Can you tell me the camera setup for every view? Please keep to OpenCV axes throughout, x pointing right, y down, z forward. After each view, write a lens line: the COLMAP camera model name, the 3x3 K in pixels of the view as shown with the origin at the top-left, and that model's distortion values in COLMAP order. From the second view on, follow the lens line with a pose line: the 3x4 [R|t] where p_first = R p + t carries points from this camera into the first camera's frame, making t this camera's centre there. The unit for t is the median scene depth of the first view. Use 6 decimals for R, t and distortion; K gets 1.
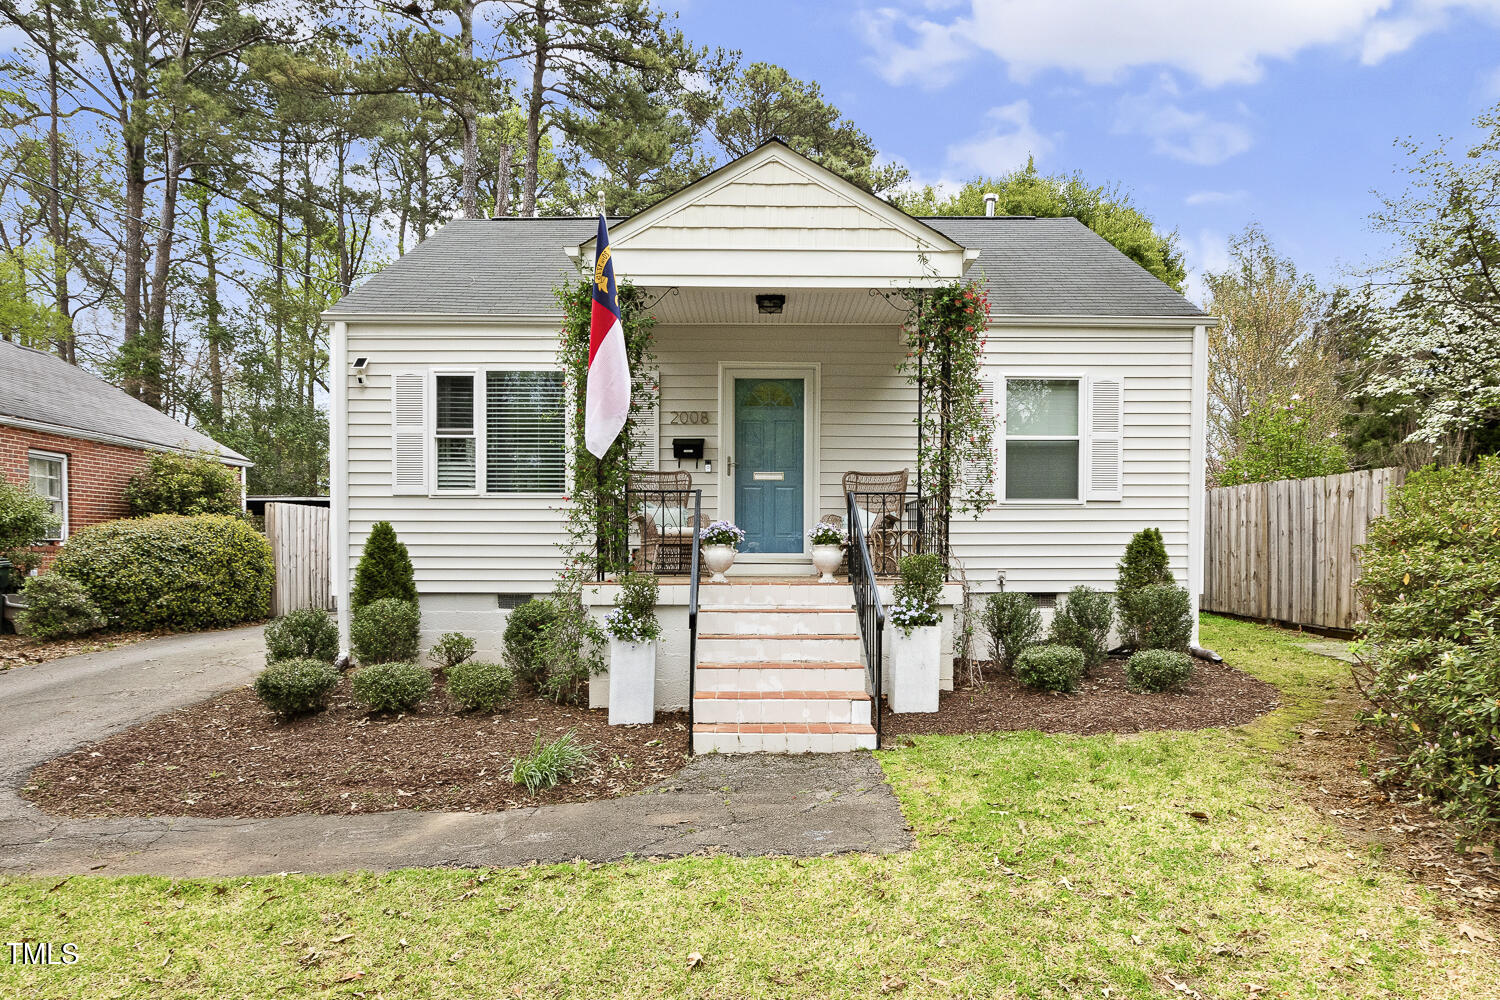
lens RADIAL K [[946.4, 0, 752.1], [0, 946.4, 554.6], [0, 0, 1]] dist [-0.001679, -0.000679]
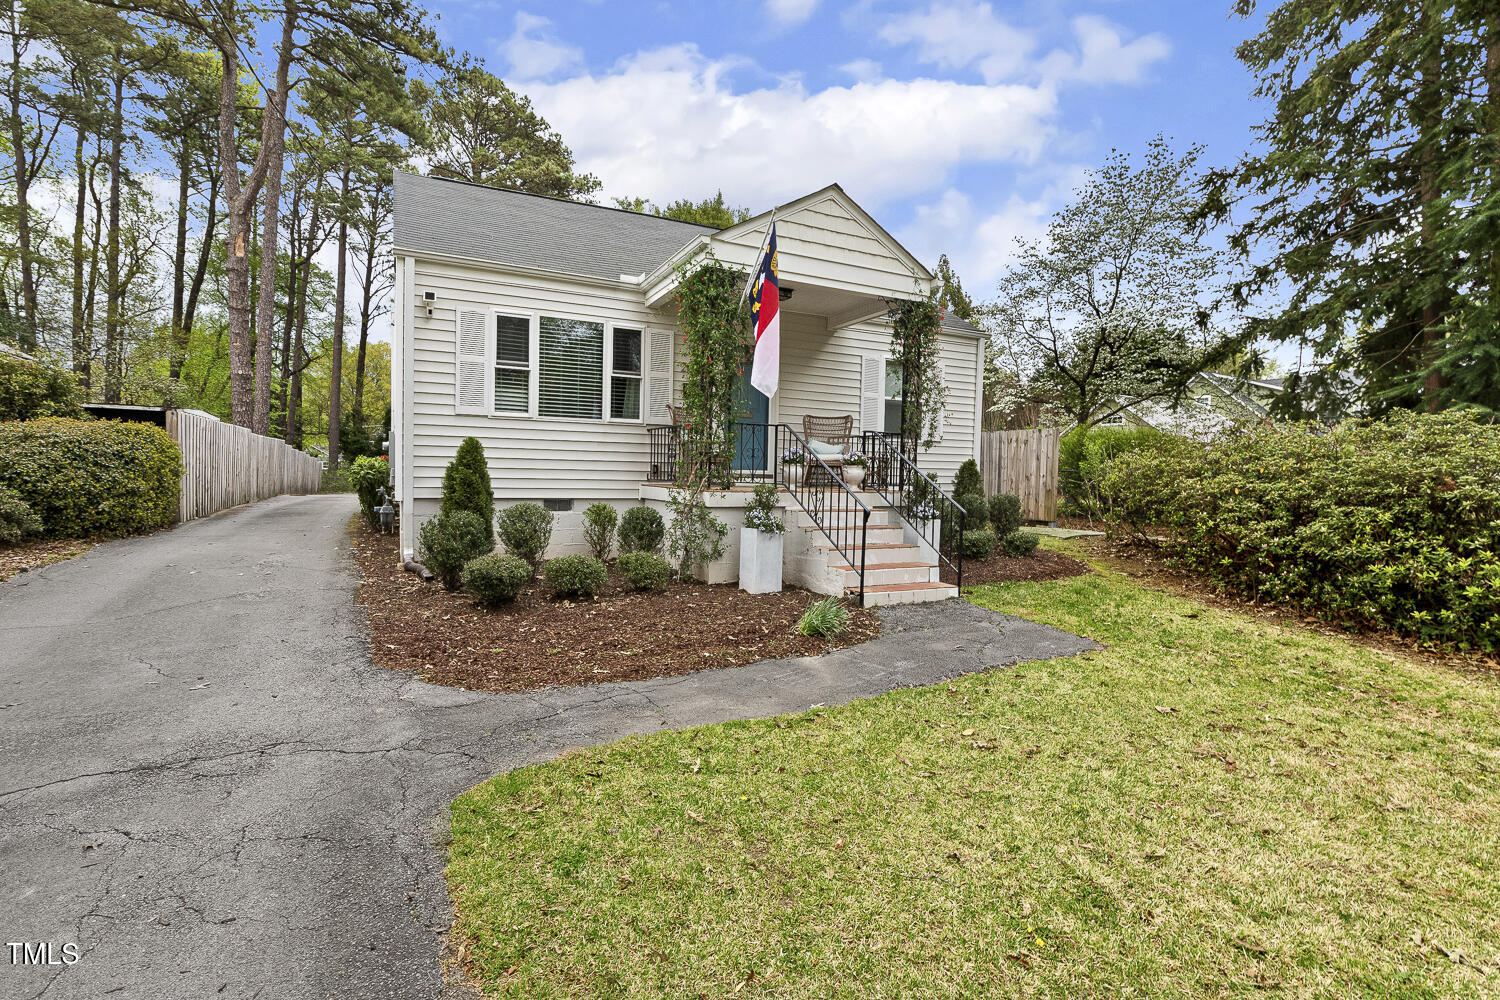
lens RADIAL K [[712.4, 0, 750.0], [0, 712.4, 475.8], [0, 0, 1]] dist [-0.005085, -0.000784]
pose [[0.897022, 0.014571, 0.441746, -0.439784], [-0.017192, 0.999850, 0.001930, 0.004758], [-0.441652, -0.009326, 0.897138, 0.057977]]
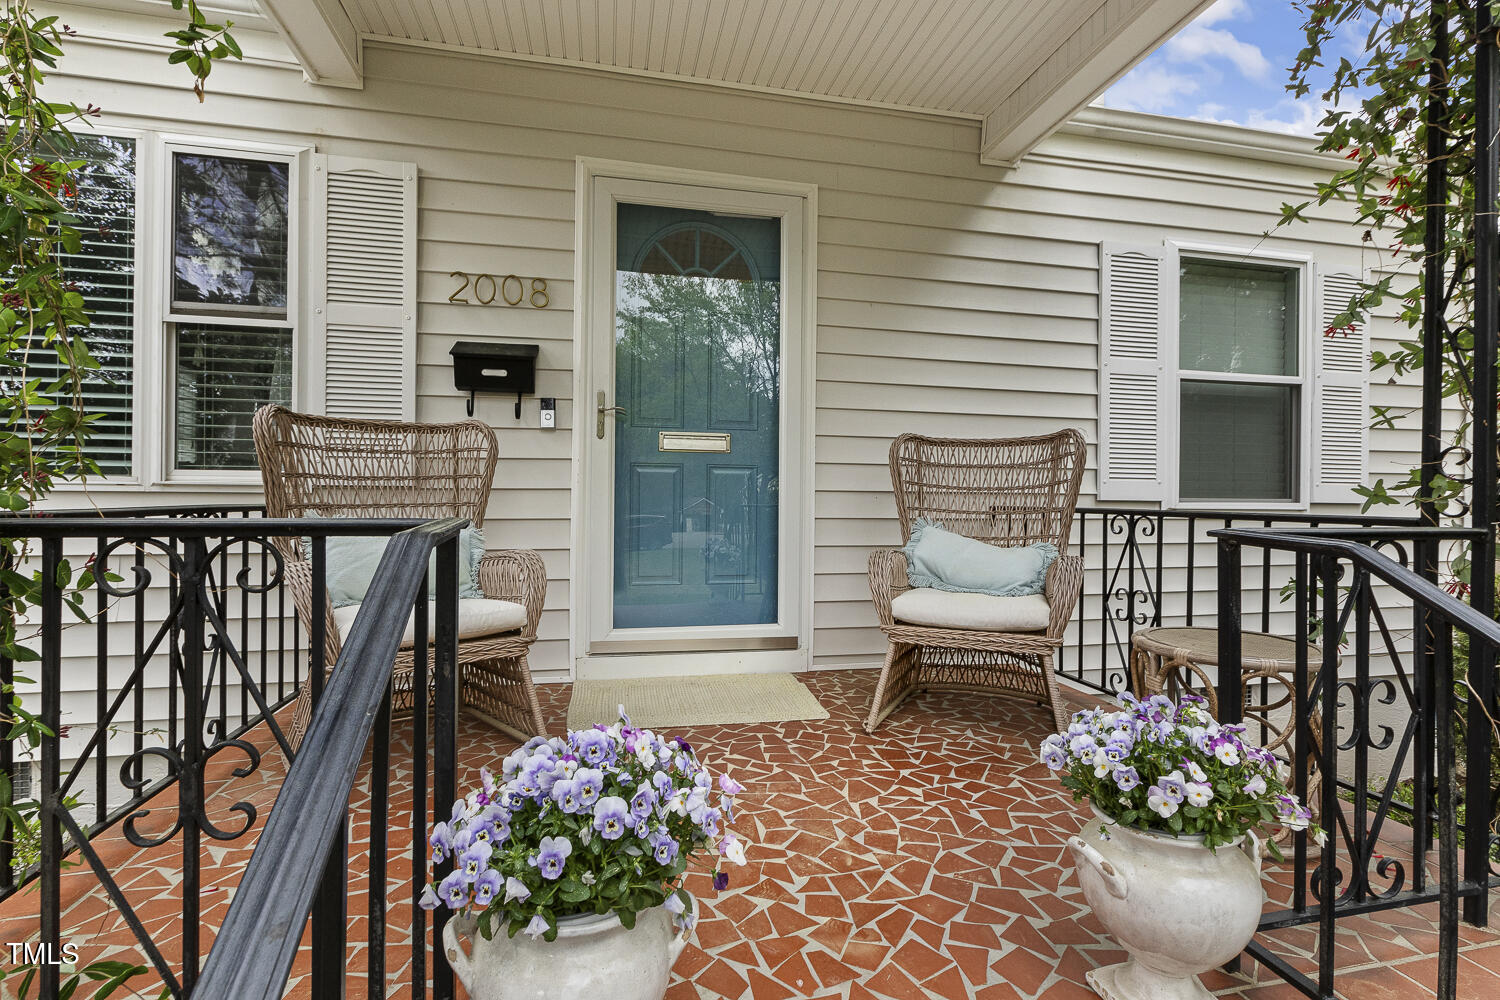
lens RADIAL K [[699.8, 0, 750.0], [0, 699.8, 500.0], [0, 0, 1]] dist [0.000943, 0.000091]
pose [[0.979027, 0.004790, 0.203676, -0.022898], [-0.004304, 0.999987, -0.002828, -0.056668], [-0.203687, 0.001892, 0.979034, 0.692980]]
